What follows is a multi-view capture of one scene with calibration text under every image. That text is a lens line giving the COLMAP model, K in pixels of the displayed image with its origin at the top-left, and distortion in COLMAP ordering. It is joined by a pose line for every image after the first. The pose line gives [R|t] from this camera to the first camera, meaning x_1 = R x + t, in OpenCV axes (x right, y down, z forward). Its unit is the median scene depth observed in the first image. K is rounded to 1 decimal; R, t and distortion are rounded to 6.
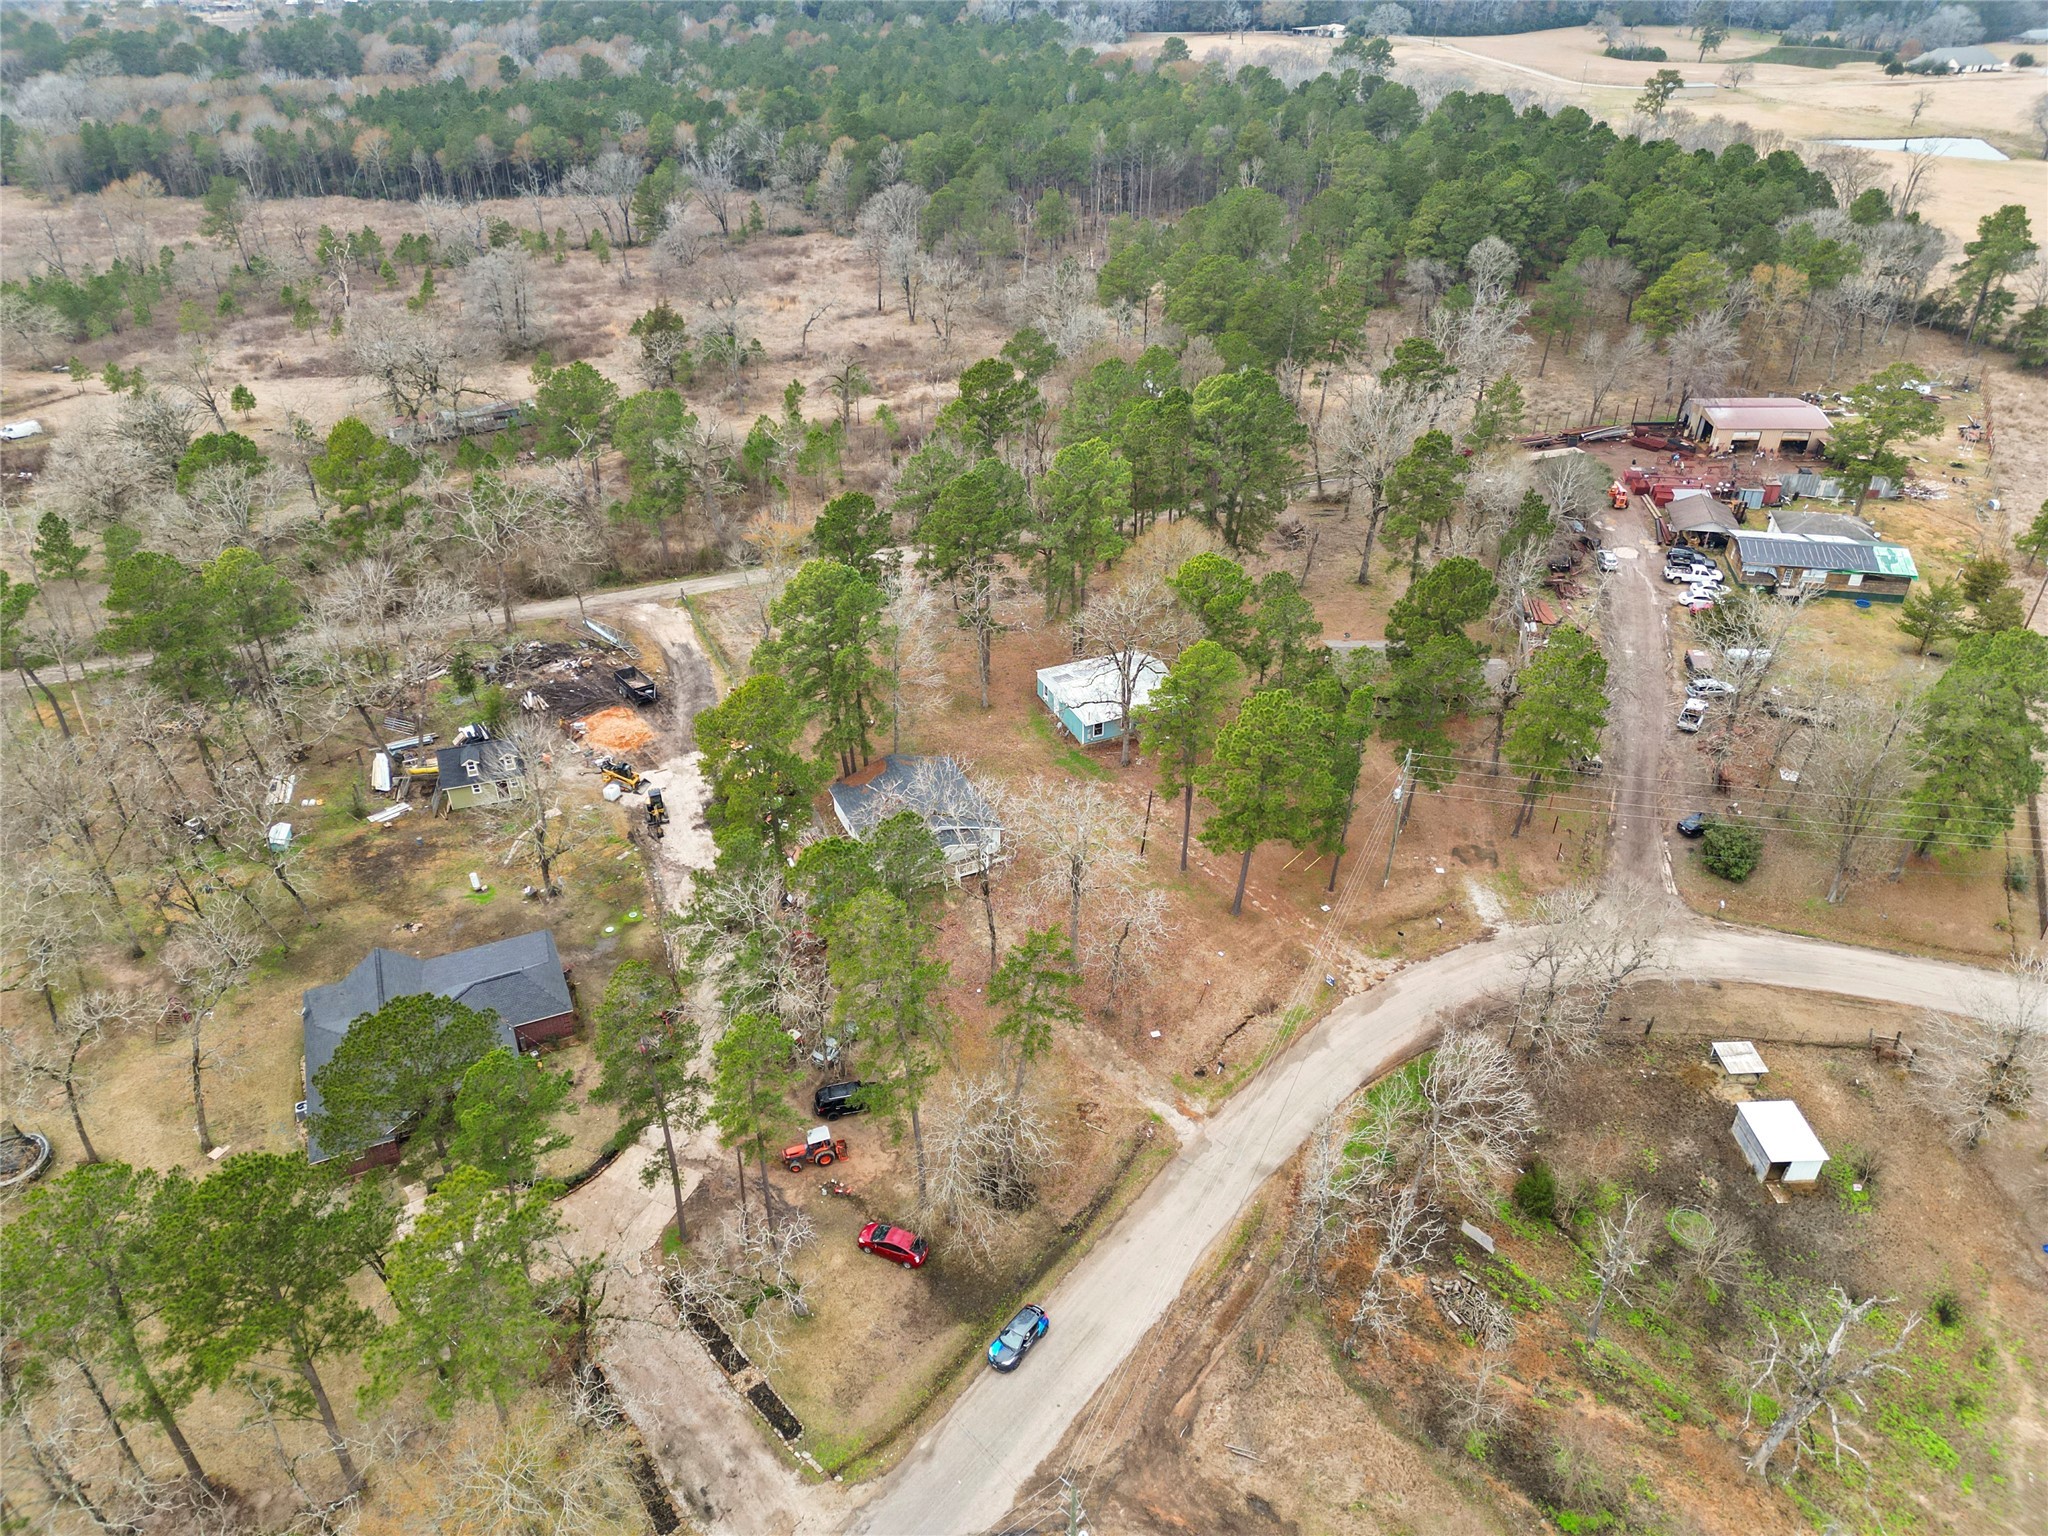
lens RADIAL K [[1420.4, 0, 1027.1], [0, 1420.4, 767.3], [0, 0, 1]] dist [0.042983, -0.018642]
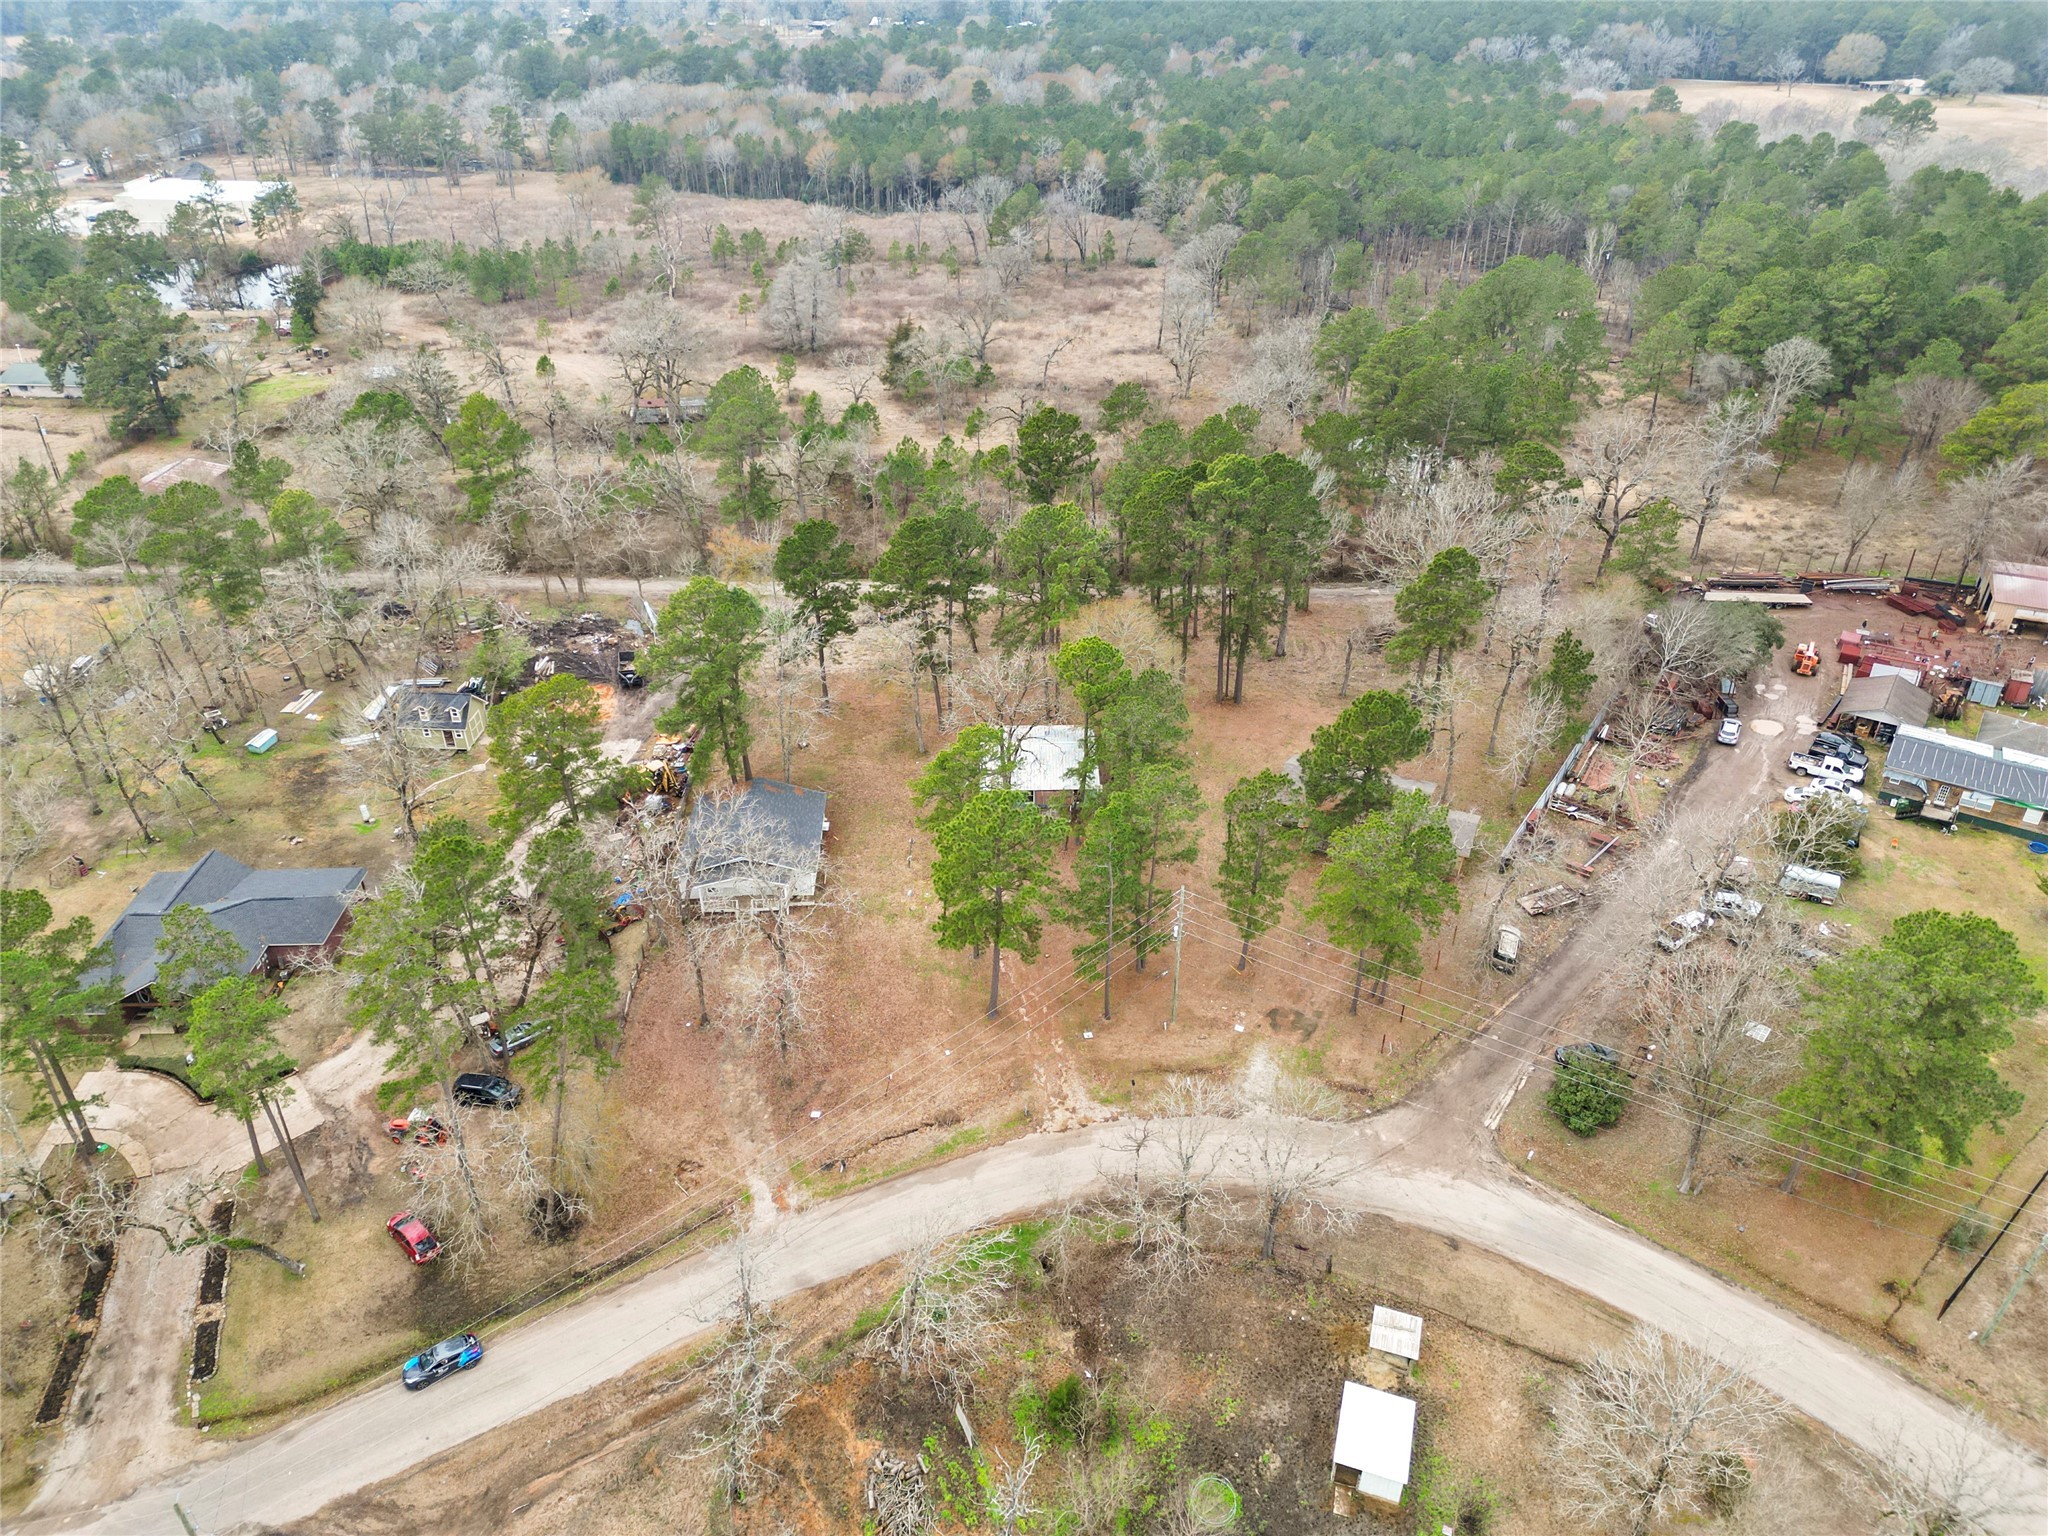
lens RADIAL K [[1420.4, 0, 1028.2], [0, 1420.4, 766.0], [0, 0, 1]] dist [0.042983, -0.018642]
pose [[0.924946, 0.200158, -0.323127, 0.316379], [-0.205575, 0.978482, 0.017657, -0.058106], [0.319708, 0.050095, 0.946191, 0.077602]]
